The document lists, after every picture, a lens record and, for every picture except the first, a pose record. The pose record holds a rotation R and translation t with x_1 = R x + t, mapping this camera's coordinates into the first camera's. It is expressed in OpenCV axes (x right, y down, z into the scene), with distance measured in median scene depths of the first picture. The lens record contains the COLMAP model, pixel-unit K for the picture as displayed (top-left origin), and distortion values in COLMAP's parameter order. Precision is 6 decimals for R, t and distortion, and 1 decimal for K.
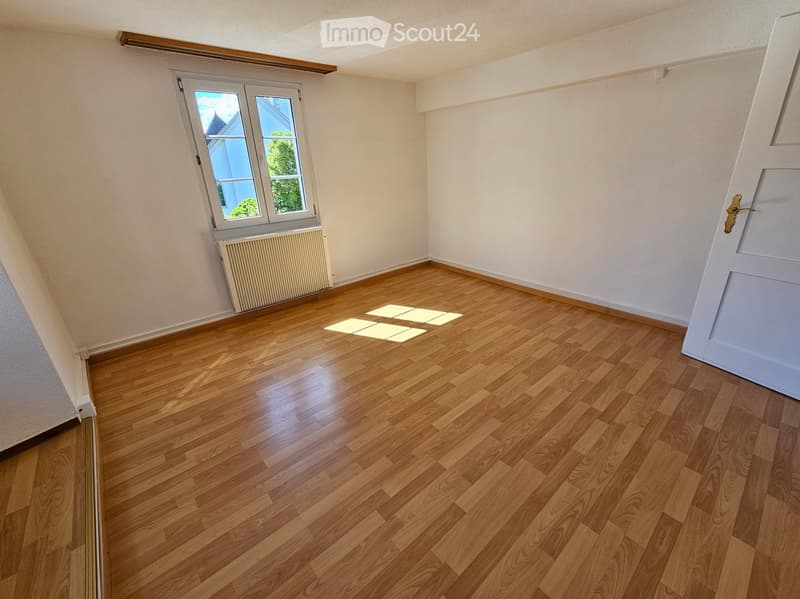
lens RADIAL K [[340.6, 0, 403.4], [0, 340.6, 304.1], [0, 0, 1]] dist [0.002925, -0.000635]
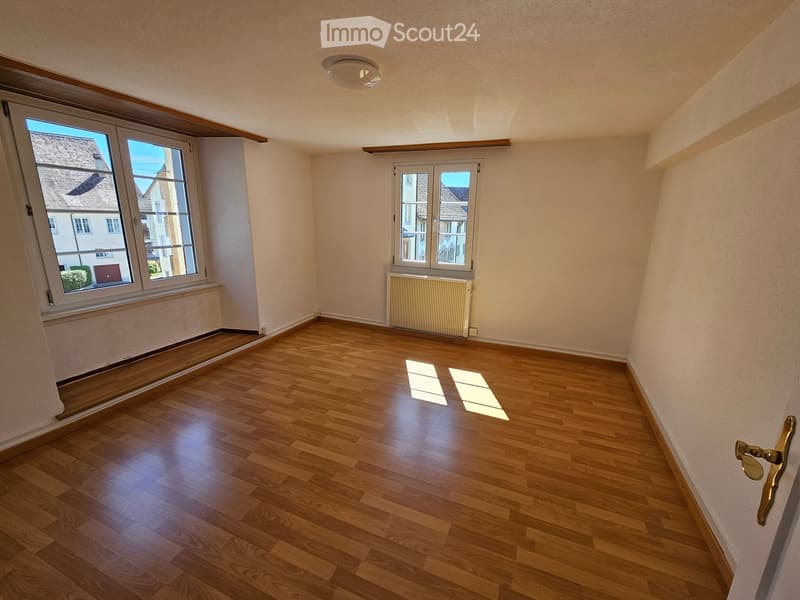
lens RADIAL K [[340.6, 0, 396.9], [0, 340.6, 299.6], [0, 0, 1]] dist [0.002925, -0.000635]
pose [[0.439003, 0.251040, -0.862702, 0.691587], [-0.379754, 0.922037, 0.075061, -0.190789], [0.814287, 0.294663, 0.500111, 0.344527]]
